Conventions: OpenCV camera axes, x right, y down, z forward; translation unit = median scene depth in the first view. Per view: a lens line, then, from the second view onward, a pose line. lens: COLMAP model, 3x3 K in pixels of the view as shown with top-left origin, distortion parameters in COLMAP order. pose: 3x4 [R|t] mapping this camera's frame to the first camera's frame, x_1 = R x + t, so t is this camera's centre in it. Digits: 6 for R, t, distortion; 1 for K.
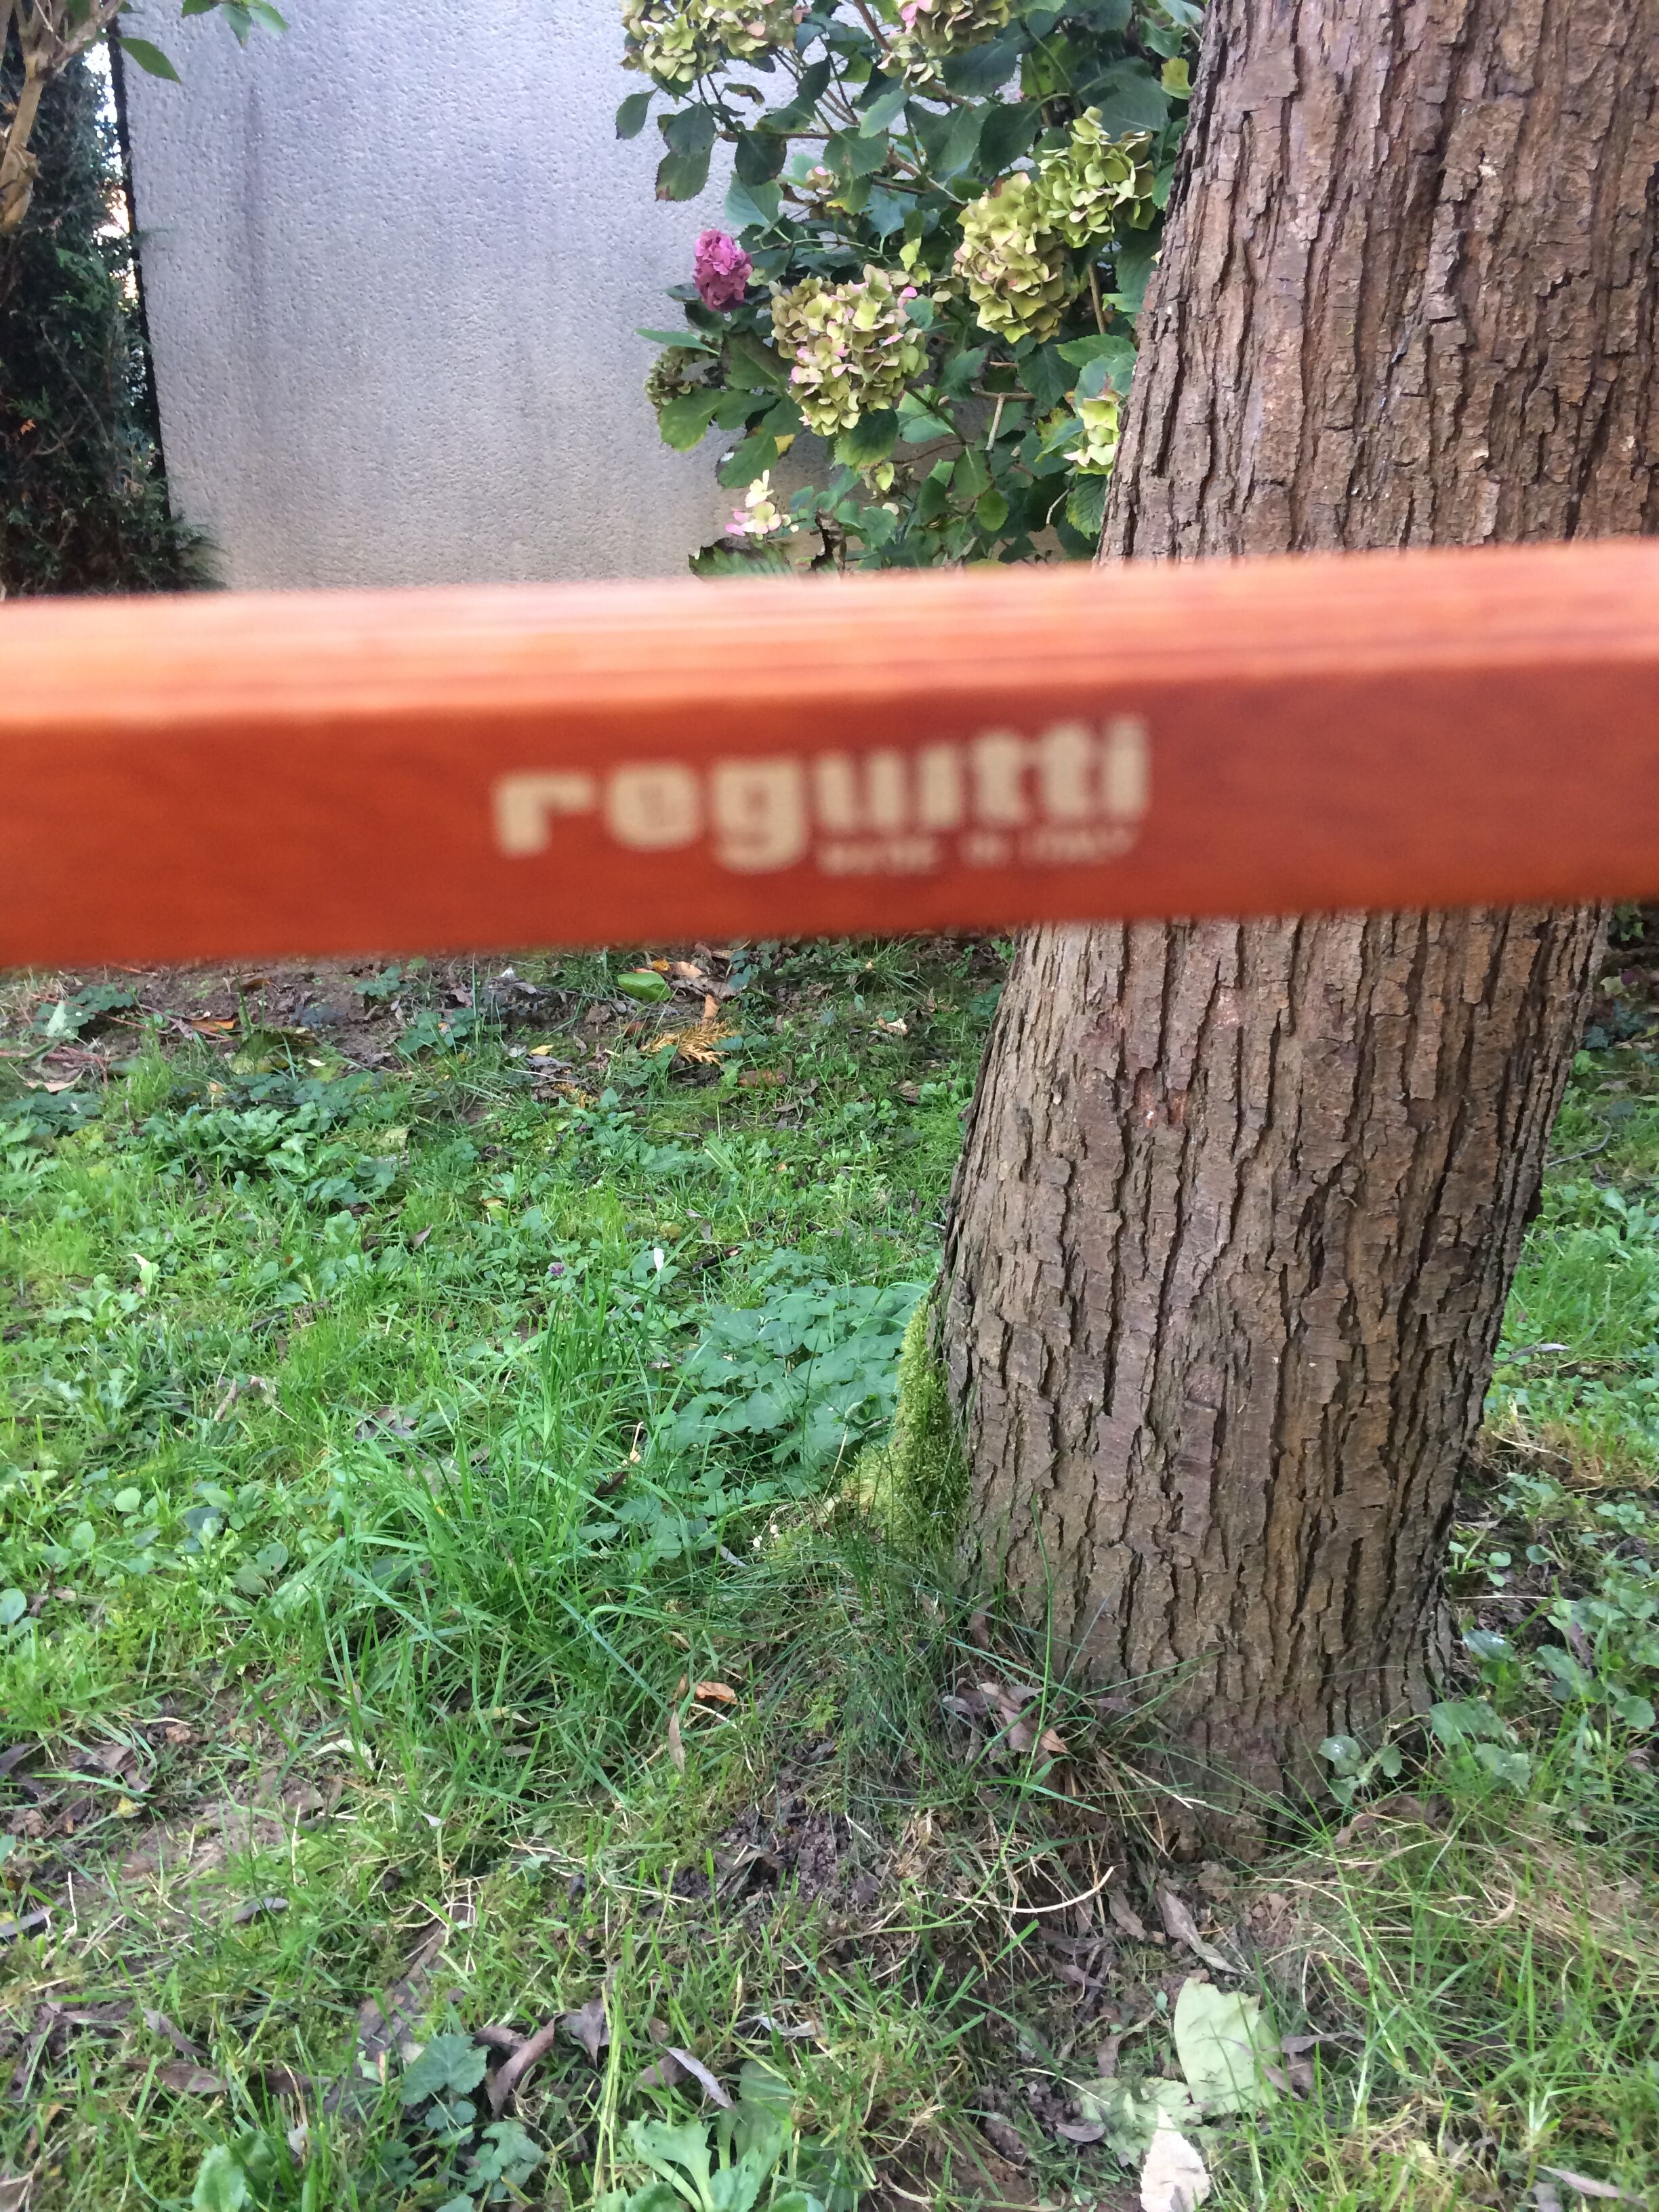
lens RADIAL K [[1772.8, 0, 829.5], [0, 1772.8, 1106.0], [0, 0, 1]] dist [0.074216, -0.098111]
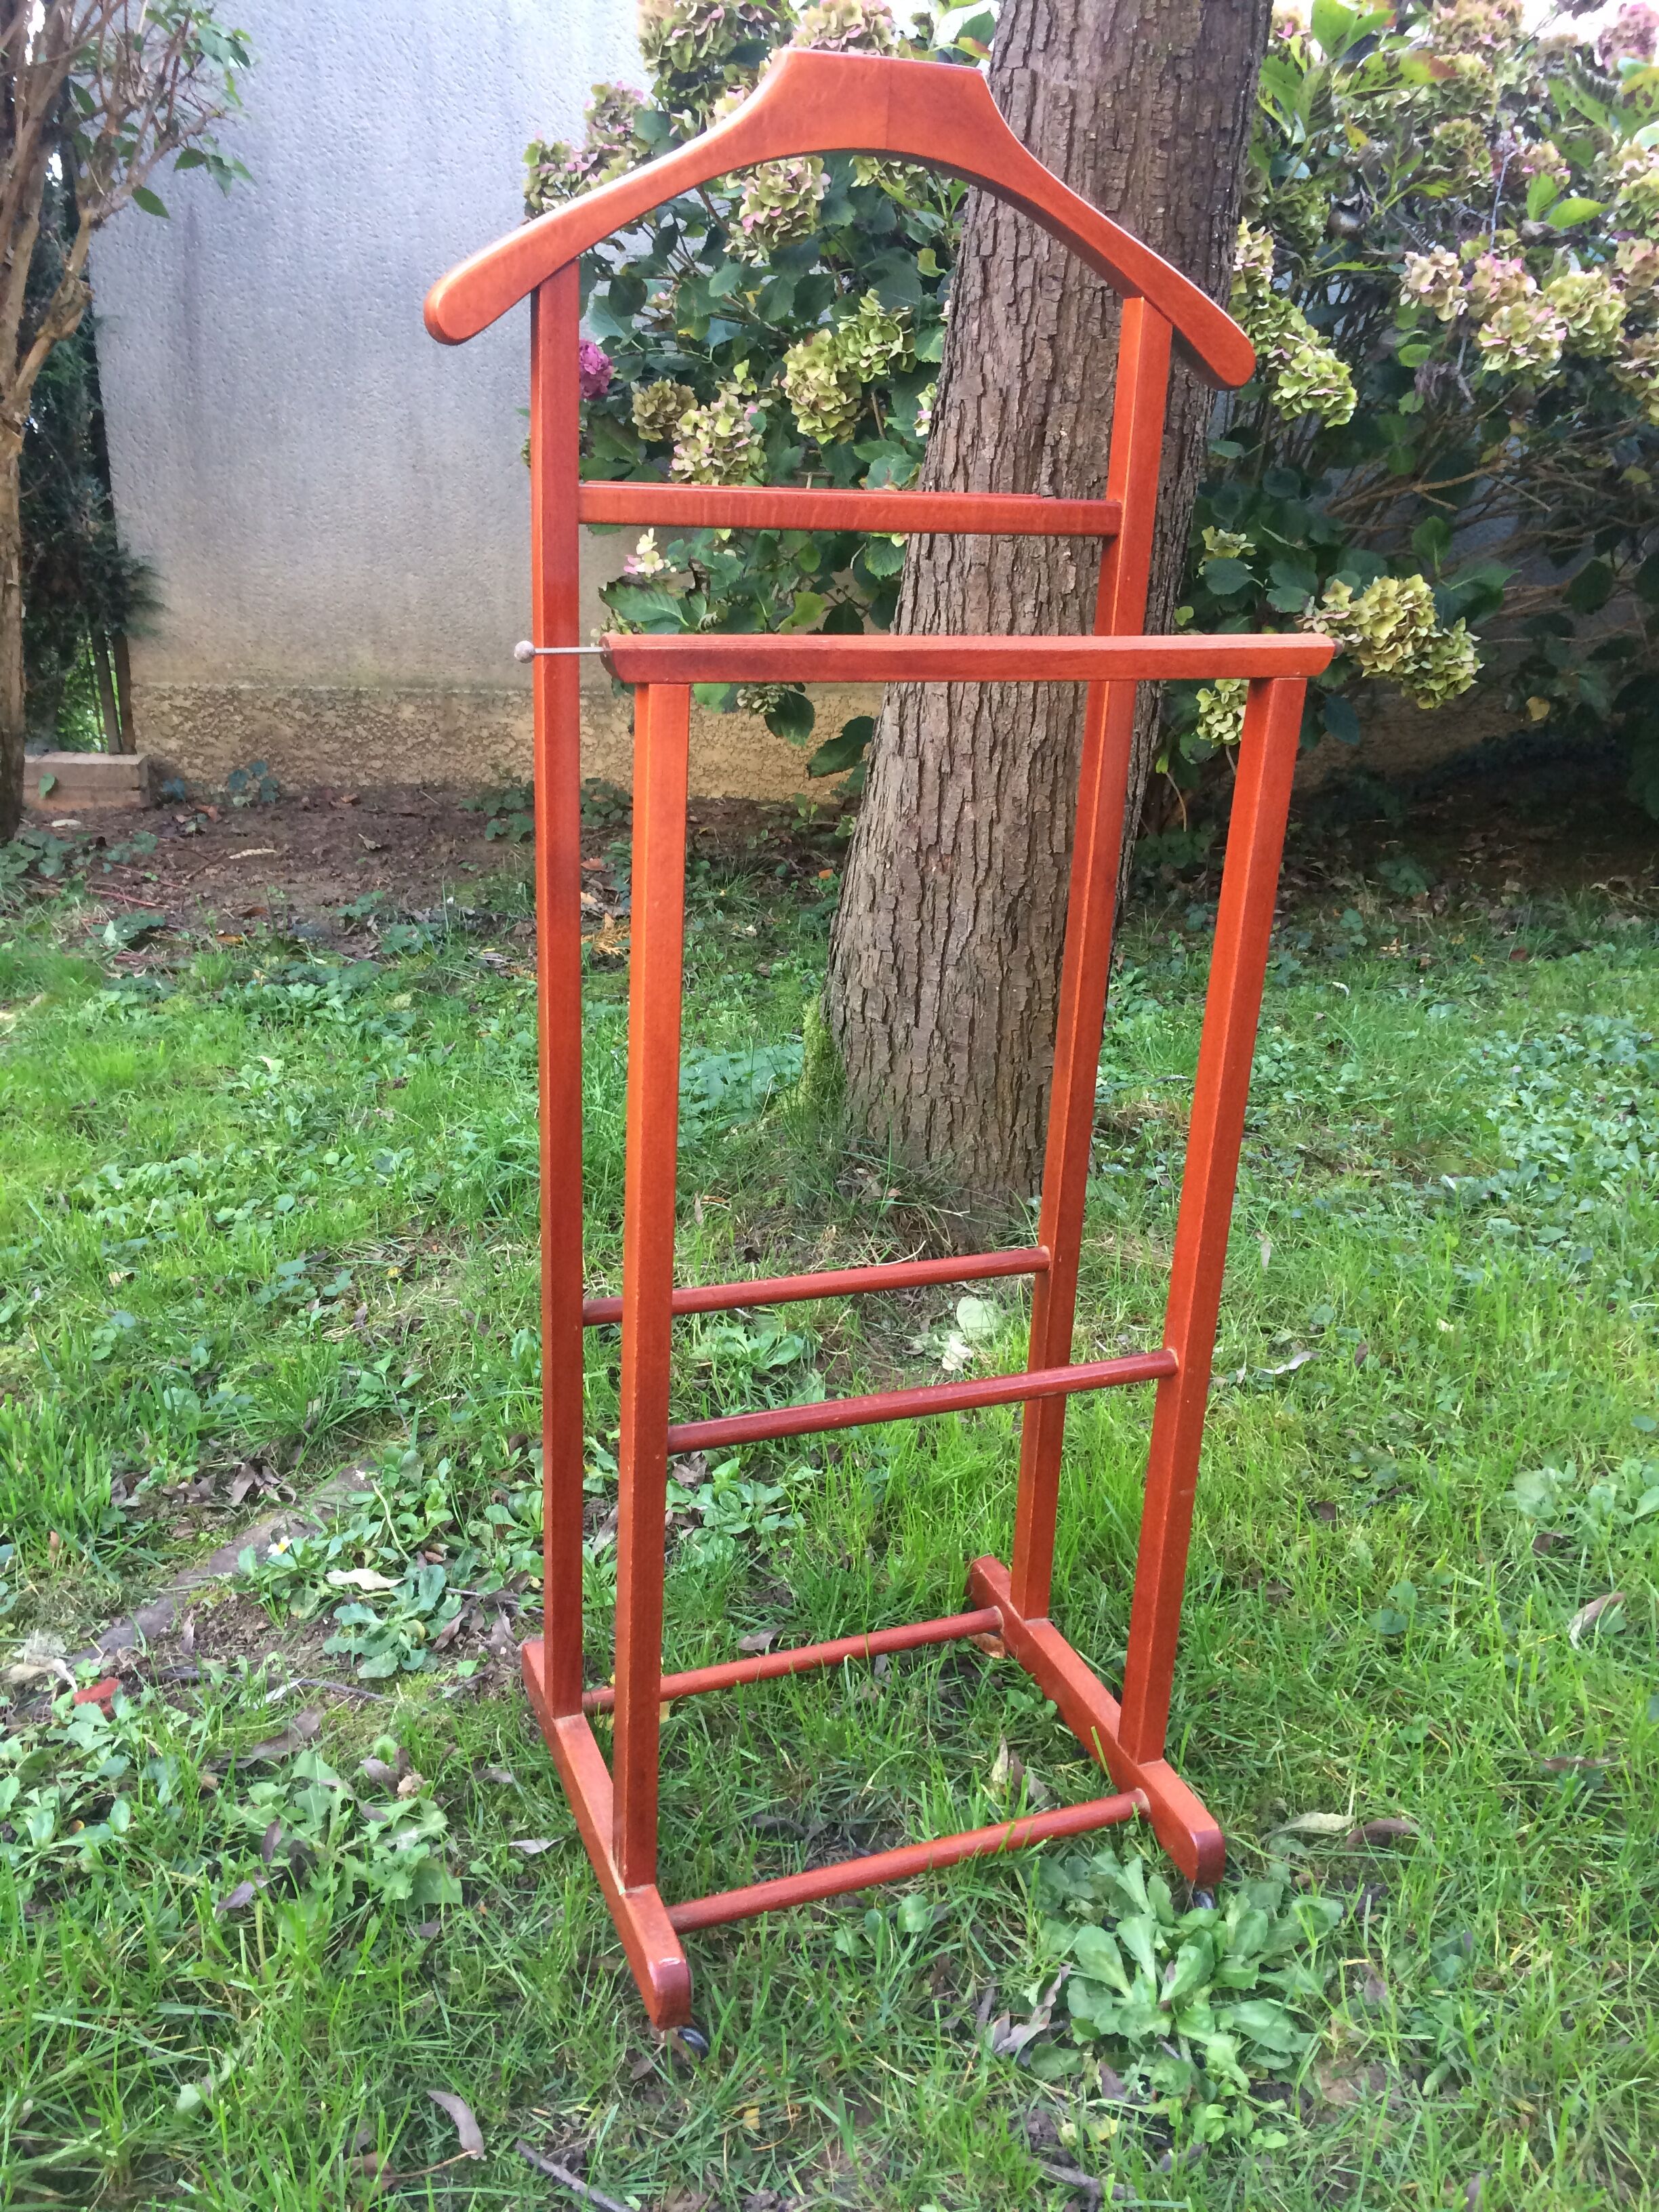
lens RADIAL K [[1772.8, 0, 829.5], [0, 1772.8, 1106.0], [0, 0, 1]] dist [0.074216, -0.098111]
pose [[0.992211, -0.027581, 0.121473, -0.086407], [0.029250, 0.999500, -0.011974, 0.132827], [-0.121082, 0.015433, 0.992523, -0.448368]]
